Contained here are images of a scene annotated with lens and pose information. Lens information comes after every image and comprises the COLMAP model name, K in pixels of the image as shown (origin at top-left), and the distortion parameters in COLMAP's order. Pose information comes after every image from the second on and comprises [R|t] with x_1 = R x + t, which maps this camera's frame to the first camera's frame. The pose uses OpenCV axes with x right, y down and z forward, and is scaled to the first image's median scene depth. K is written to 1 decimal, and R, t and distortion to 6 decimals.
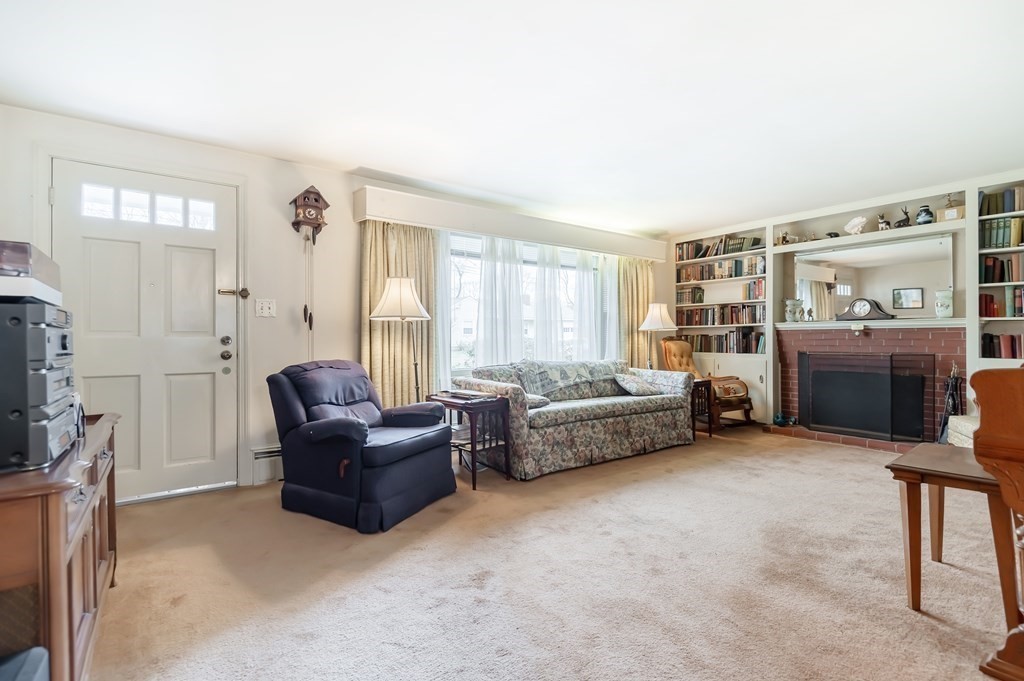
lens RADIAL K [[475.6, 0, 509.5], [0, 475.6, 338.9], [0, 0, 1]] dist [0.001410, -0.004651]
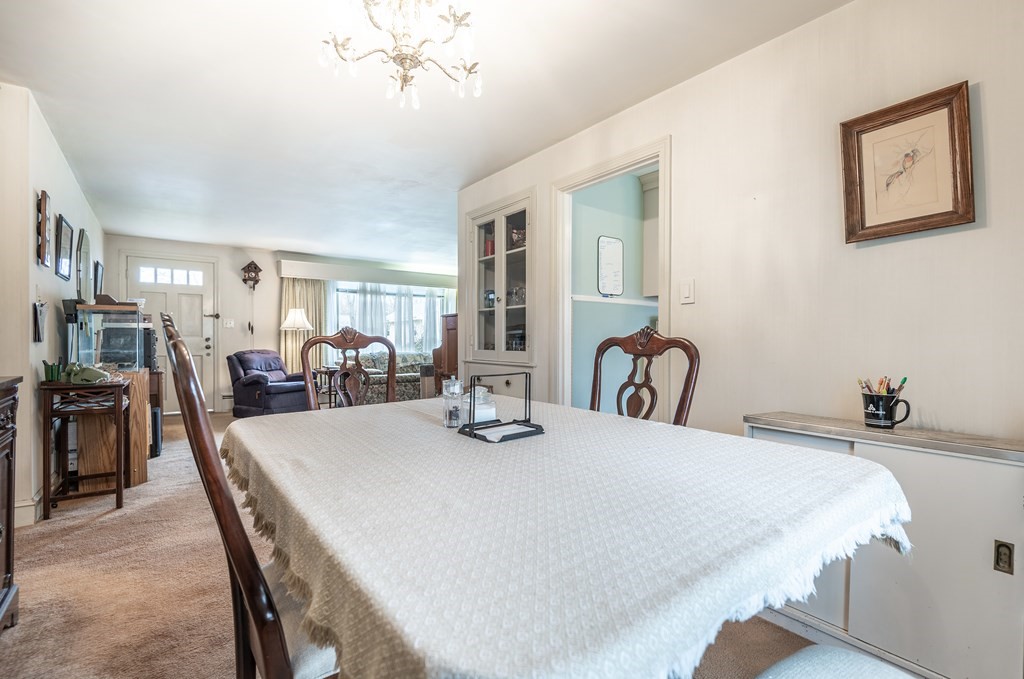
lens RADIAL K [[475.6, 0, 514.1], [0, 475.6, 344.2], [0, 0, 1]] dist [0.001410, -0.004651]
pose [[0.999995, 0.001061, 0.002815, 0.660446], [-0.001074, 0.999989, 0.004571, 0.011338], [-0.002810, -0.004574, 0.999986, -0.969543]]
